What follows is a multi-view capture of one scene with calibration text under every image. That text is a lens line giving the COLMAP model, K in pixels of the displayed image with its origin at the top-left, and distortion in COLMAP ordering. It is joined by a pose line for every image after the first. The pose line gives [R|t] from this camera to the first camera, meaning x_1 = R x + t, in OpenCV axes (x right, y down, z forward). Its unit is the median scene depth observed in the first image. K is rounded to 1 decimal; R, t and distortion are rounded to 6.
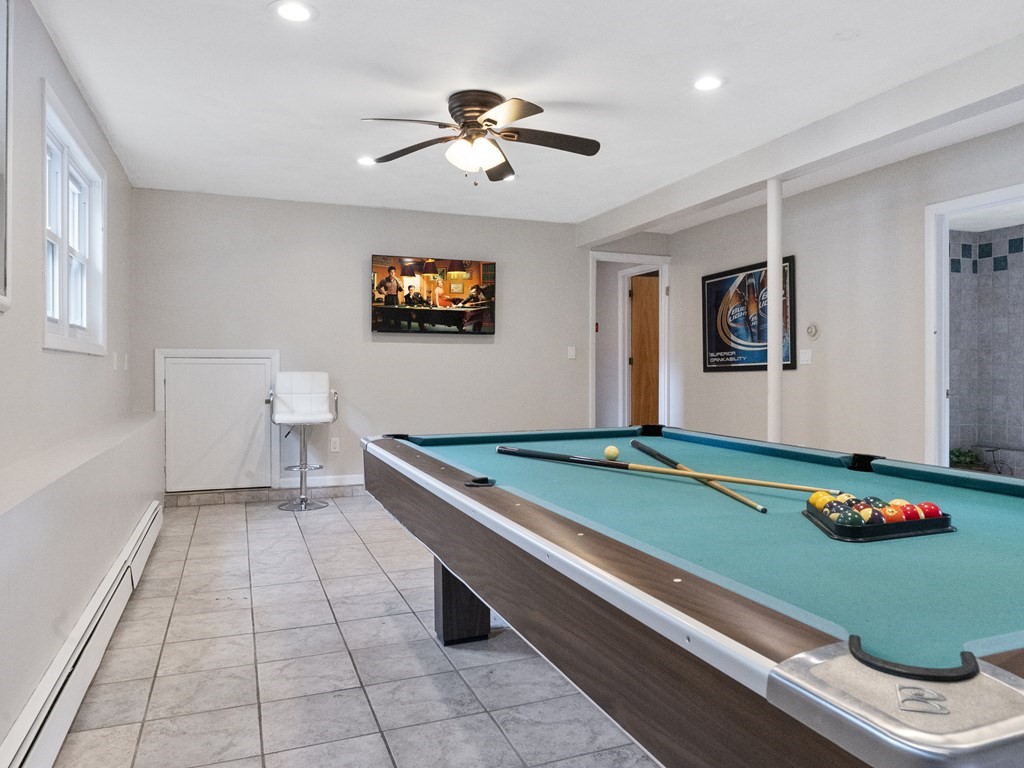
lens RADIAL K [[695.6, 0, 511.8], [0, 695.6, 377.8], [0, 0, 1]] dist [-0.006026, -0.001359]
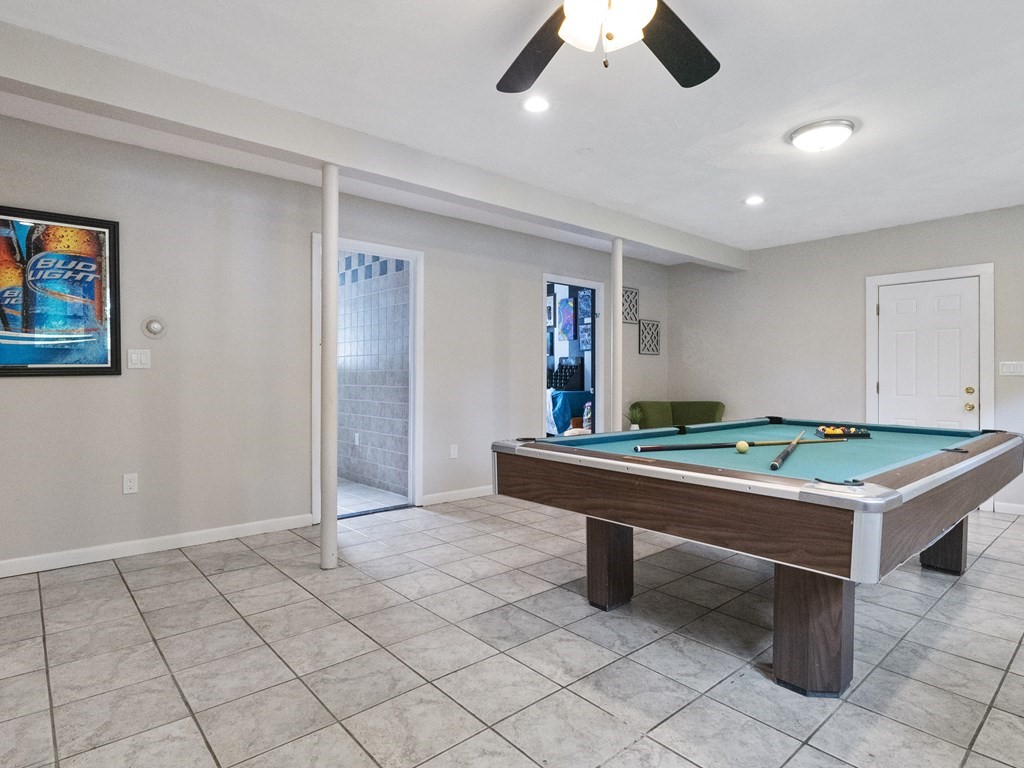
lens RADIAL K [[561.3, 0, 512.7], [0, 561.3, 384.8], [0, 0, 1]] dist [-0.007207, 0.001447]
pose [[-0.337971, -0.017326, 0.940997, -0.680633], [0.004488, 0.999789, 0.020021, -0.025715], [-0.941146, 0.010990, -0.337822, 1.792590]]
